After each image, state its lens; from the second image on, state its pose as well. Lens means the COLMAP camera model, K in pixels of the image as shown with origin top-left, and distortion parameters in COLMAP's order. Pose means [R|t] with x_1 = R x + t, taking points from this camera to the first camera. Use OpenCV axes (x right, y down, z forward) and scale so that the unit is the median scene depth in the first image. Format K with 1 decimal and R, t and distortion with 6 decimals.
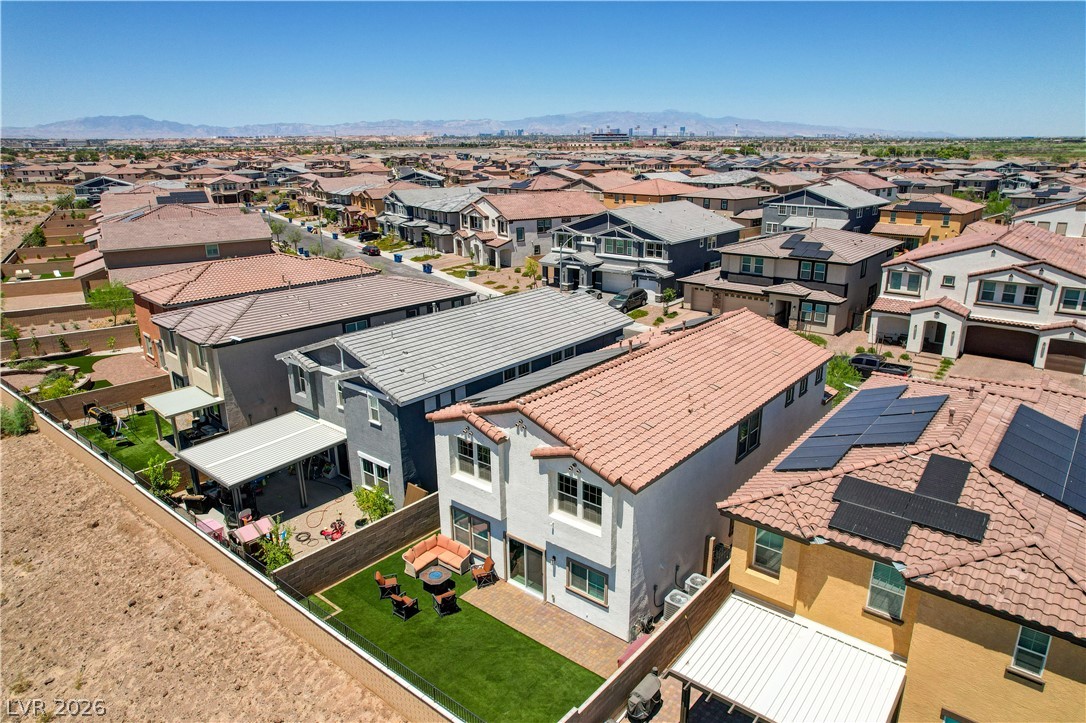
lens RADIAL K [[707.1, 0, 543.0], [0, 707.1, 361.5], [0, 0, 1]] dist [-0.065885, 0.051930]
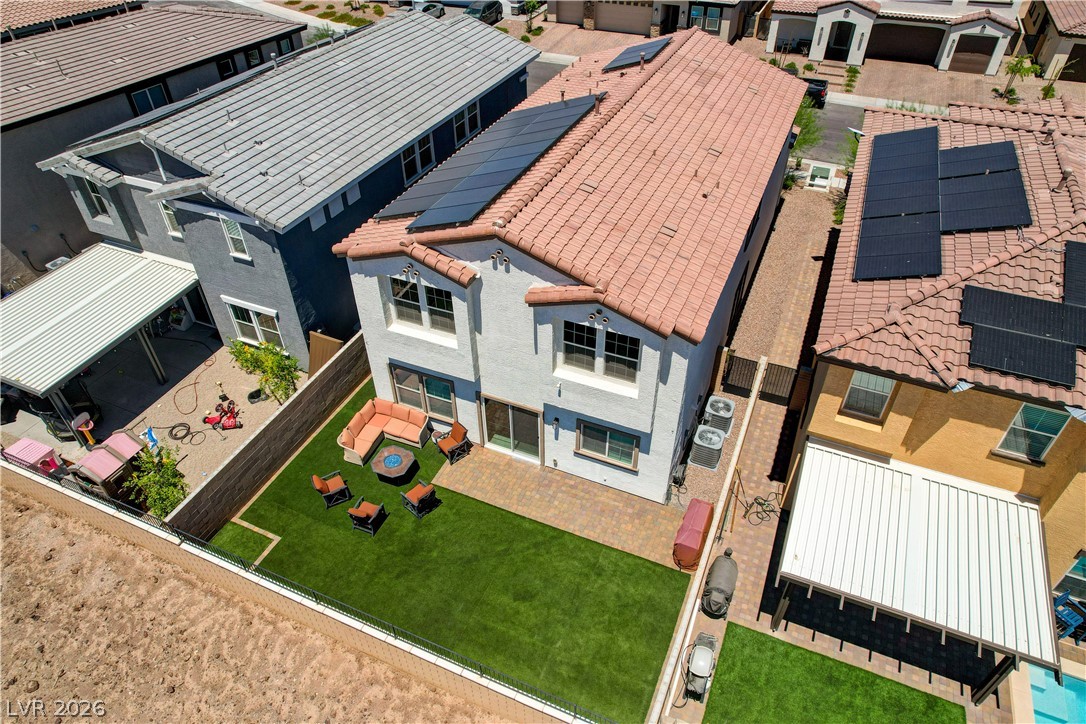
lens RADIAL K [[701.4, 0, 544.2], [0, 701.4, 365.0], [0, 0, 1]] dist [-0.074186, 0.066275]
pose [[0.960228, -0.177941, 0.215172, -0.117552], [0.081359, 0.915496, 0.394016, -0.057183], [-0.267100, -0.360839, 0.893562, 0.278090]]
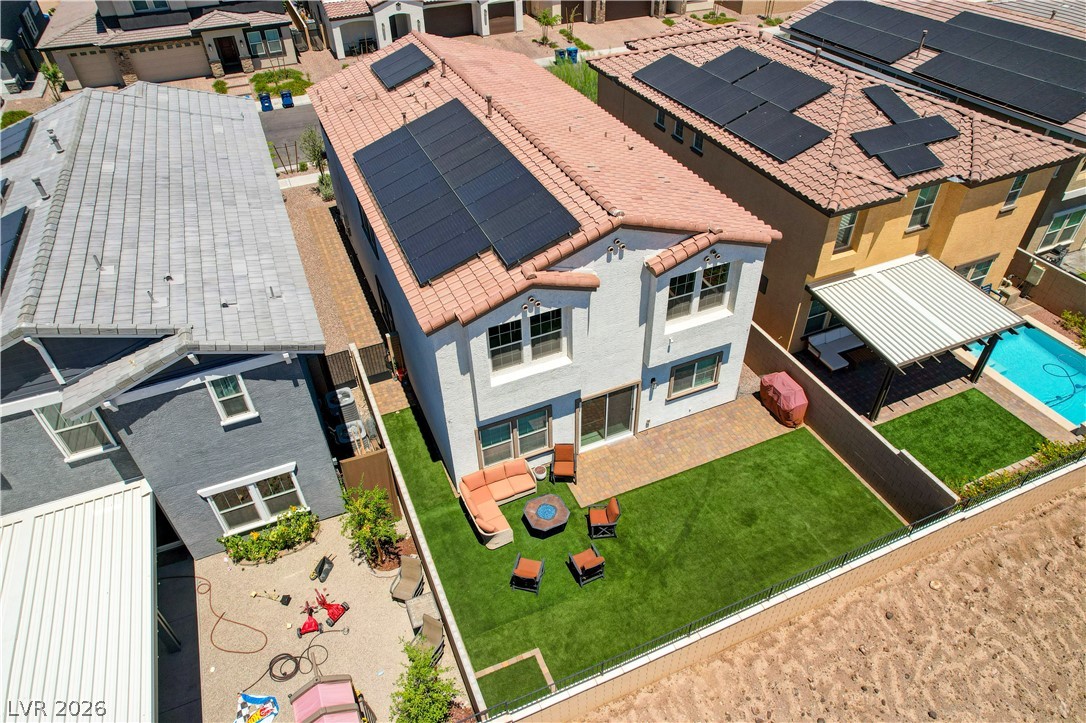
lens RADIAL K [[696.3, 0, 545.3], [0, 696.3, 366.5], [0, 0, 1]] dist [-0.077129, 0.071798]
pose [[0.450724, -0.574125, 0.683541, -0.452910], [0.280766, 0.818048, 0.501964, -0.131626], [-0.847360, -0.034332, 0.529909, 0.540256]]
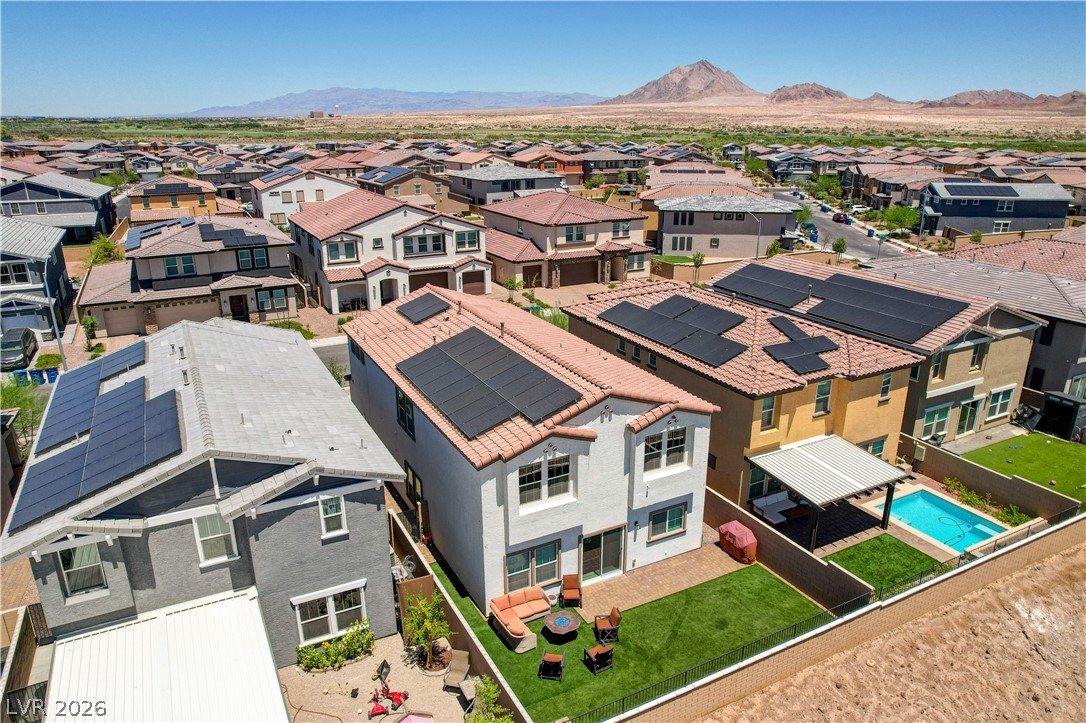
lens RADIAL K [[736.1, 0, 545.3], [0, 736.1, 363.9], [0, 0, 1]] dist [-0.067468, 0.056381]
pose [[0.379186, -0.286999, 0.879687, -0.724040], [0.272540, 0.943152, 0.190227, -0.144978], [-0.884274, 0.167619, 0.435848, 0.480581]]
